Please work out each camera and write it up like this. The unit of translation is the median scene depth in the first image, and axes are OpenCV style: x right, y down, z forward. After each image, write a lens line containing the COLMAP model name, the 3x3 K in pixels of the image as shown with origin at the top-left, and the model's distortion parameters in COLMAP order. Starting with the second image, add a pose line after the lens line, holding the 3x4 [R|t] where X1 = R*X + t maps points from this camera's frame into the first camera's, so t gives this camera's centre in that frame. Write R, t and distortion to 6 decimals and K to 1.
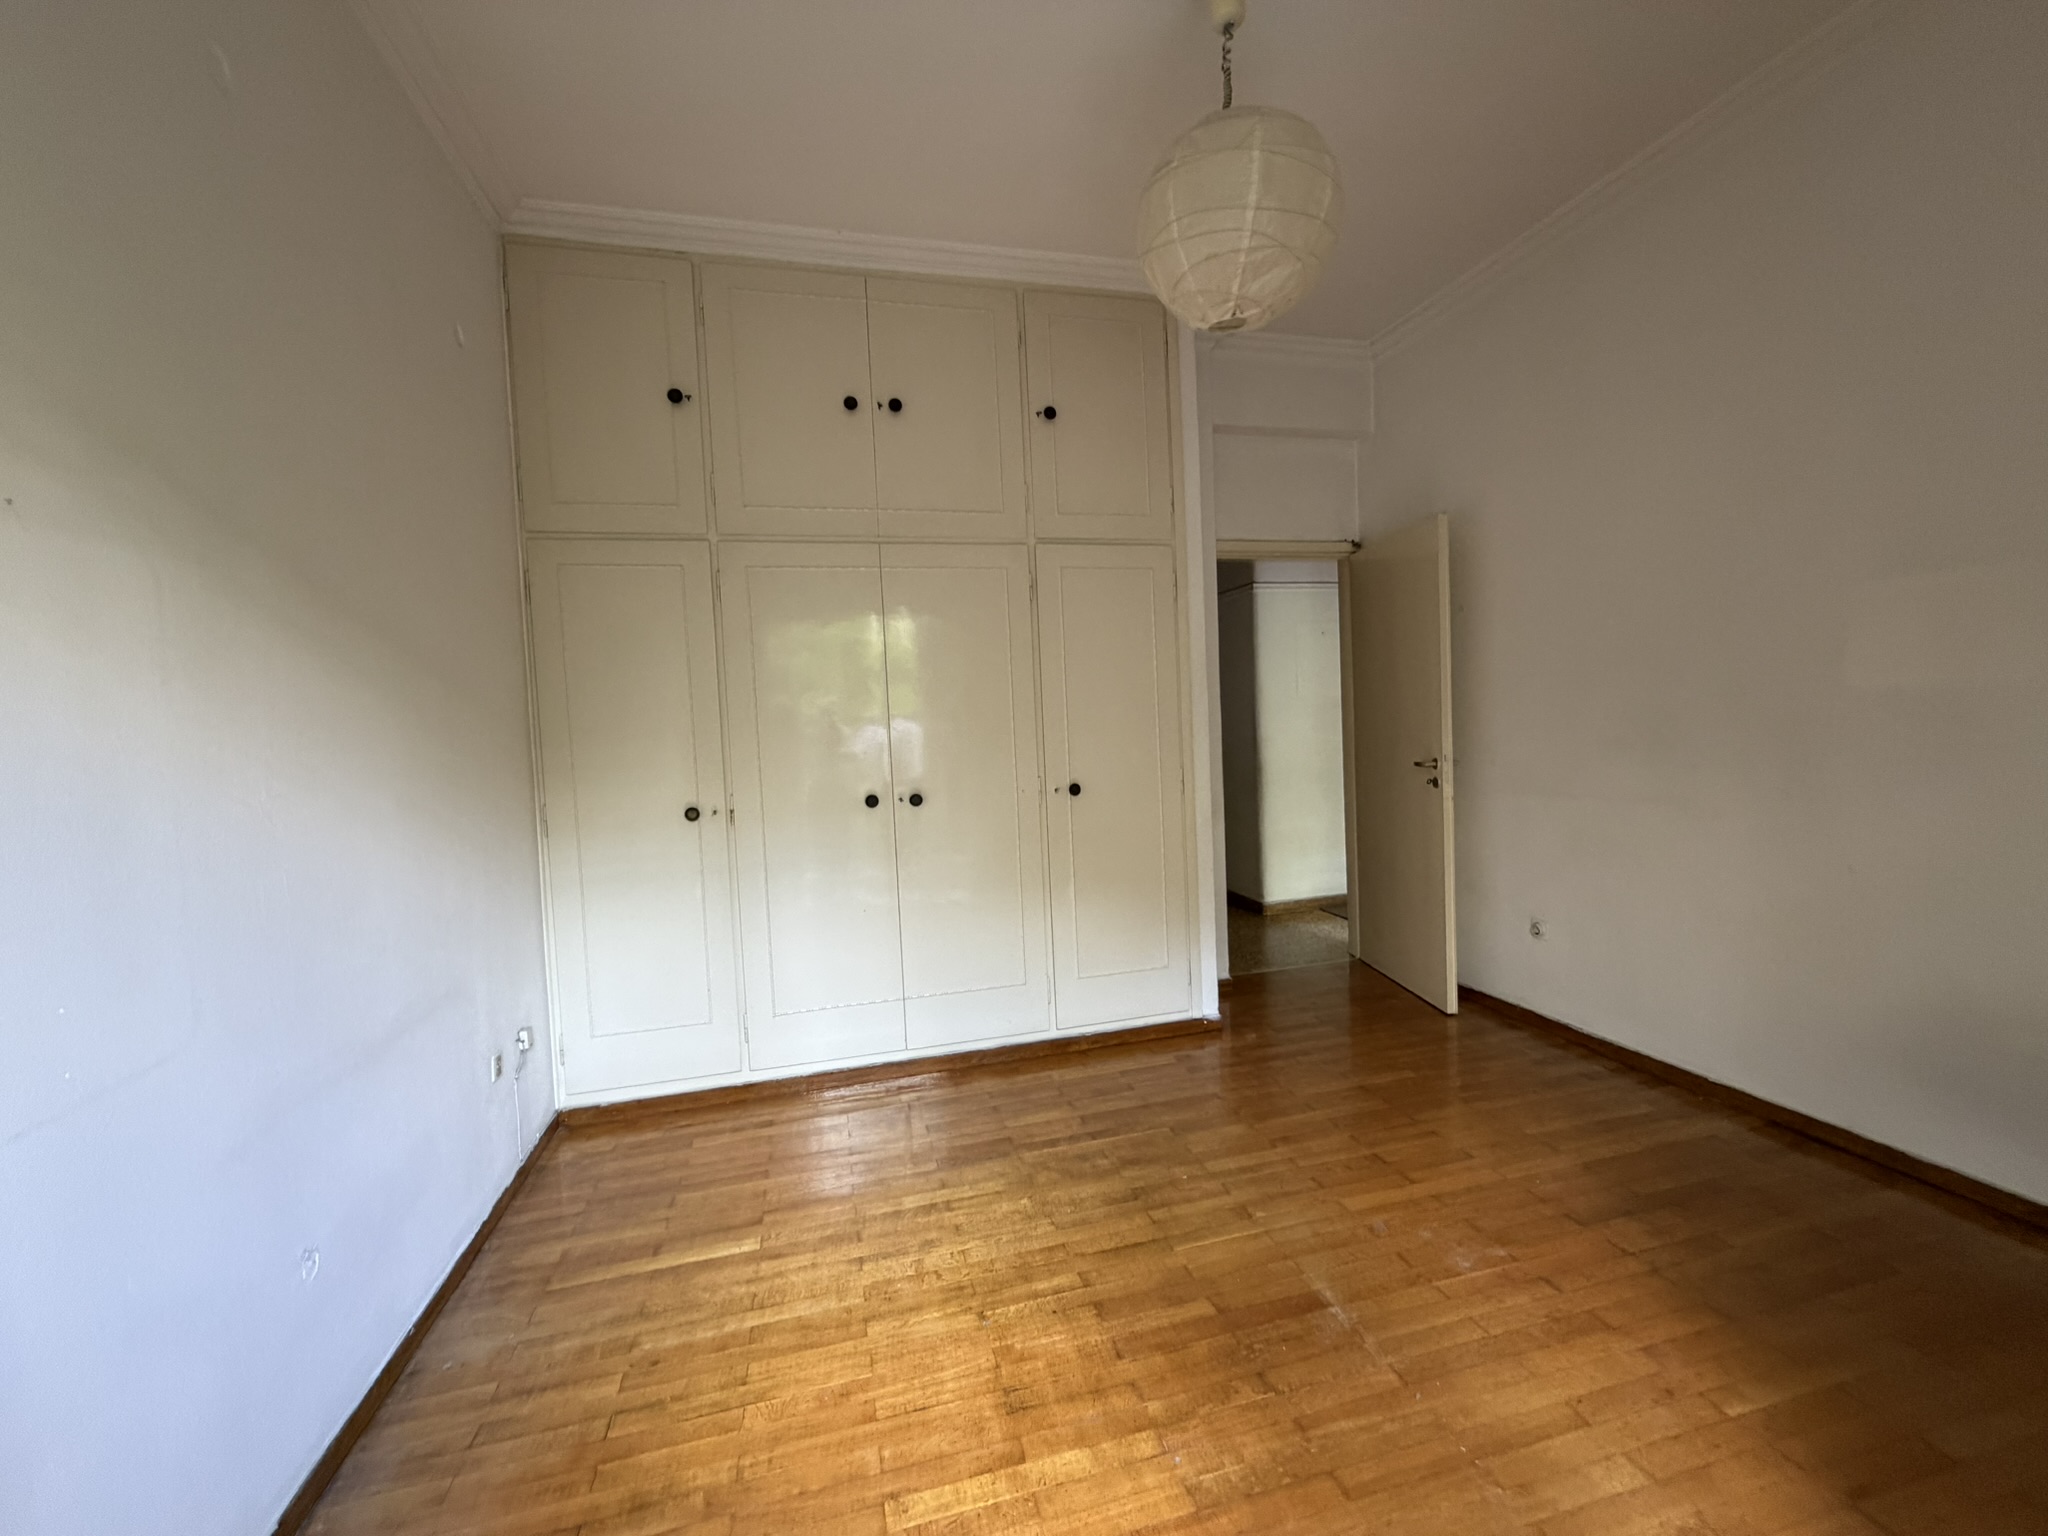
lens RADIAL K [[816.6, 0, 1020.5], [0, 816.6, 764.2], [0, 0, 1]] dist [0.000959, -0.000088]
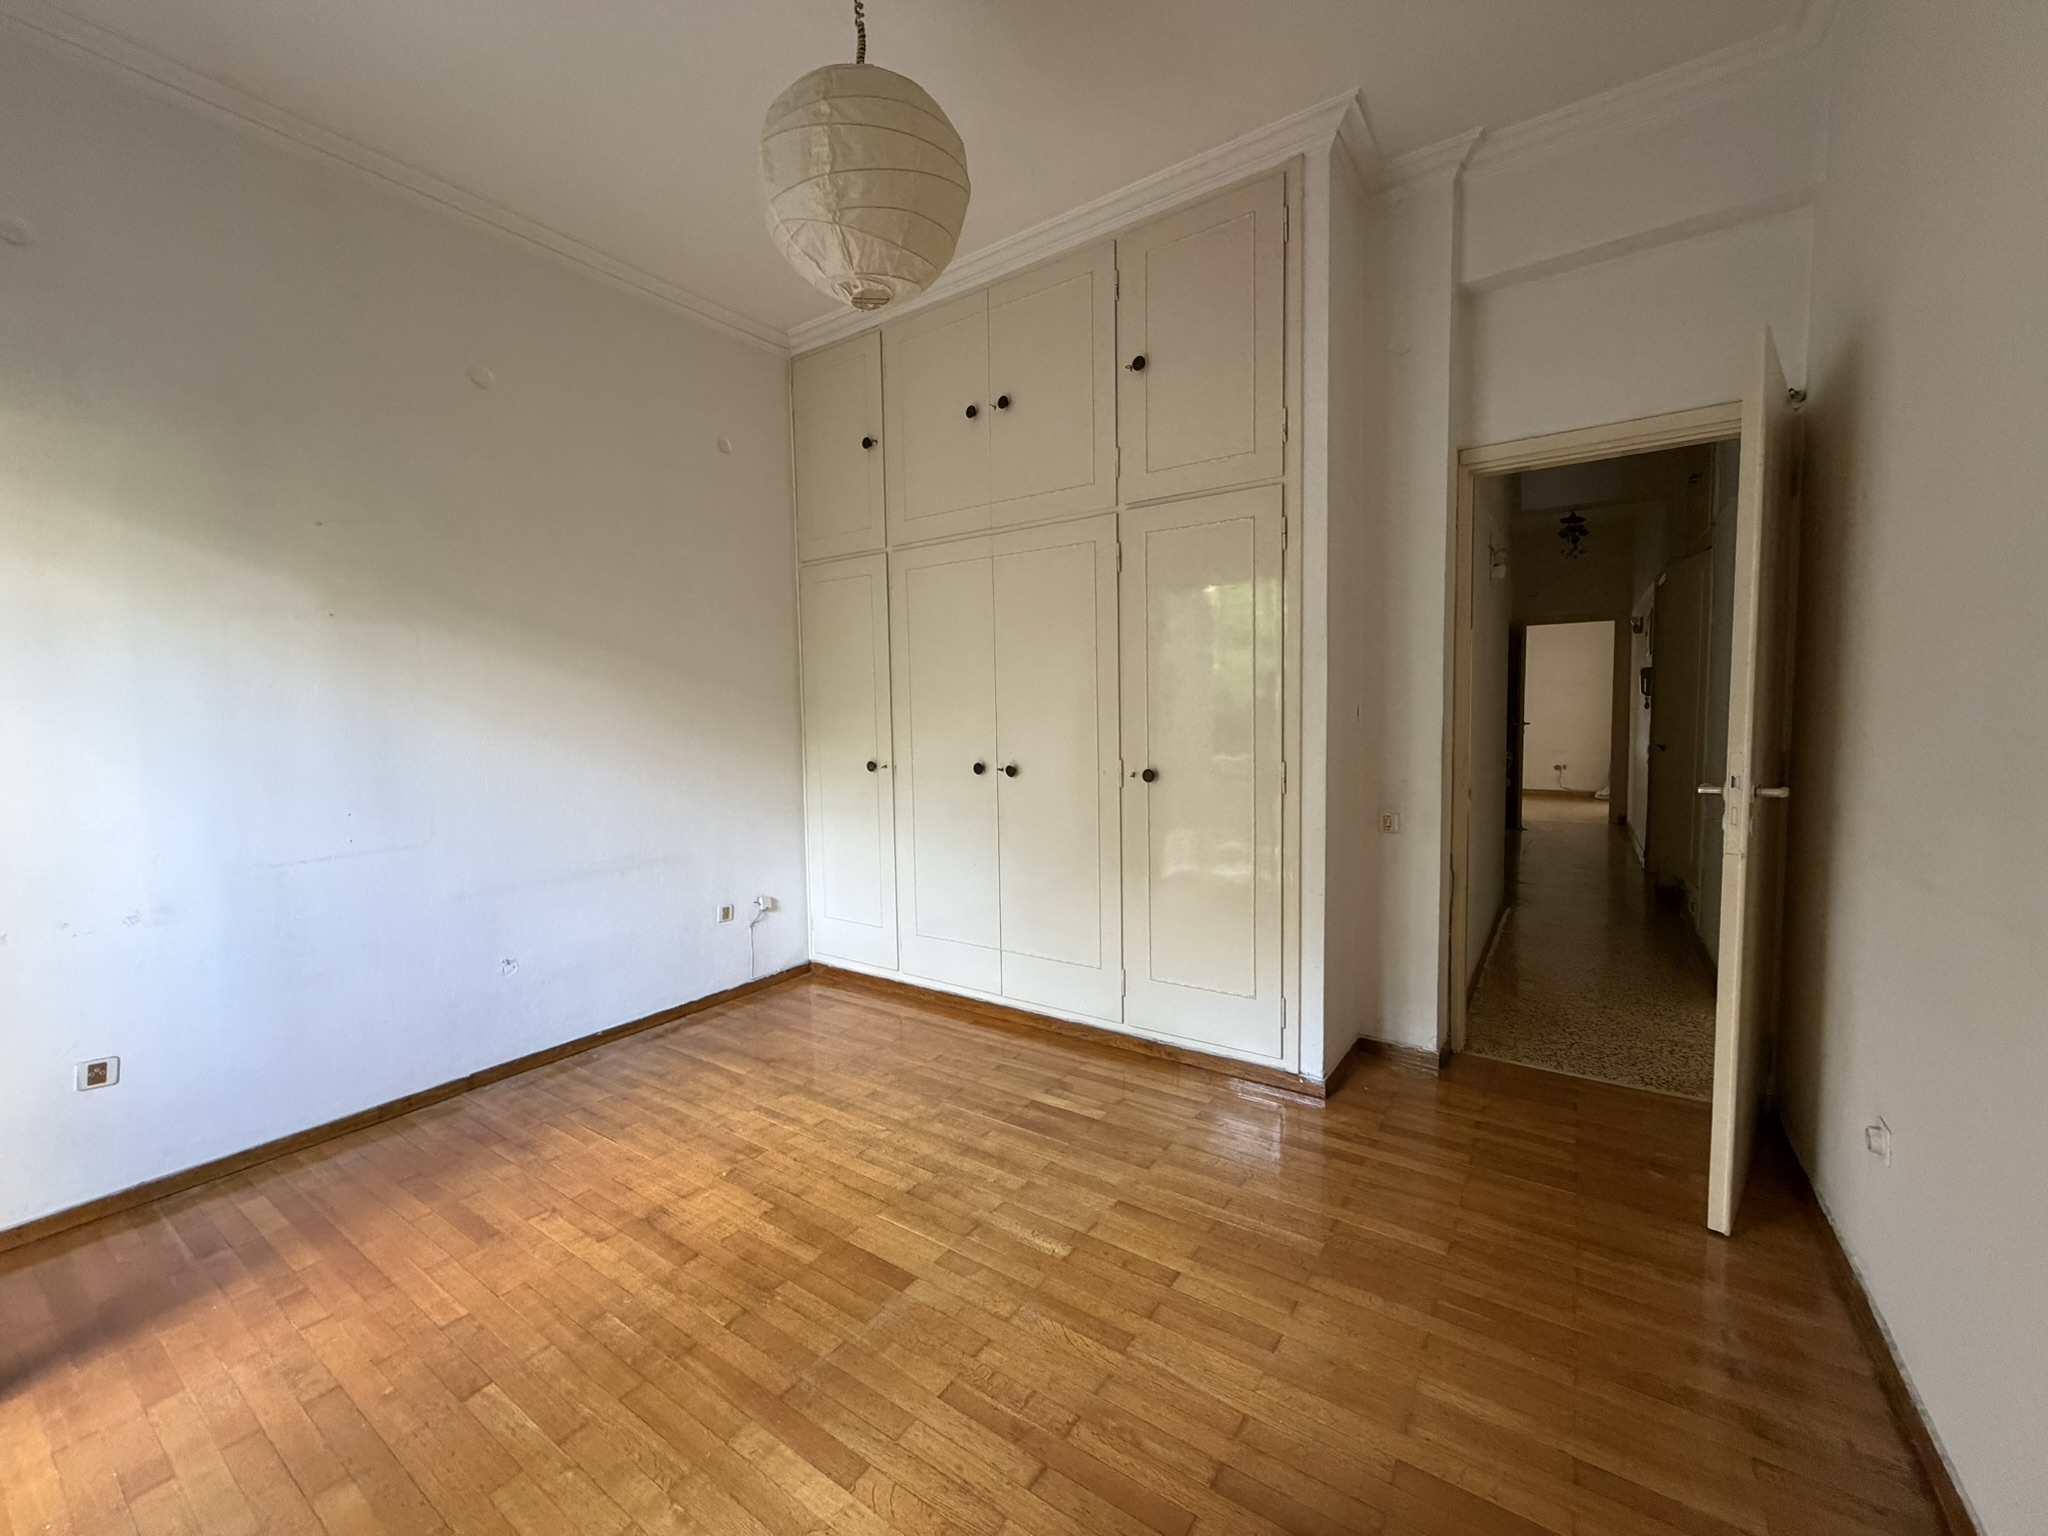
lens RADIAL K [[816.6, 0, 1020.5], [0, 816.6, 764.2], [0, 0, 1]] dist [0.000959, -0.000088]
pose [[0.657775, 0.082246, -0.748711, 0.746083], [-0.045274, 0.996540, 0.069695, -0.044836], [0.751853, -0.011947, 0.659223, 0.323912]]
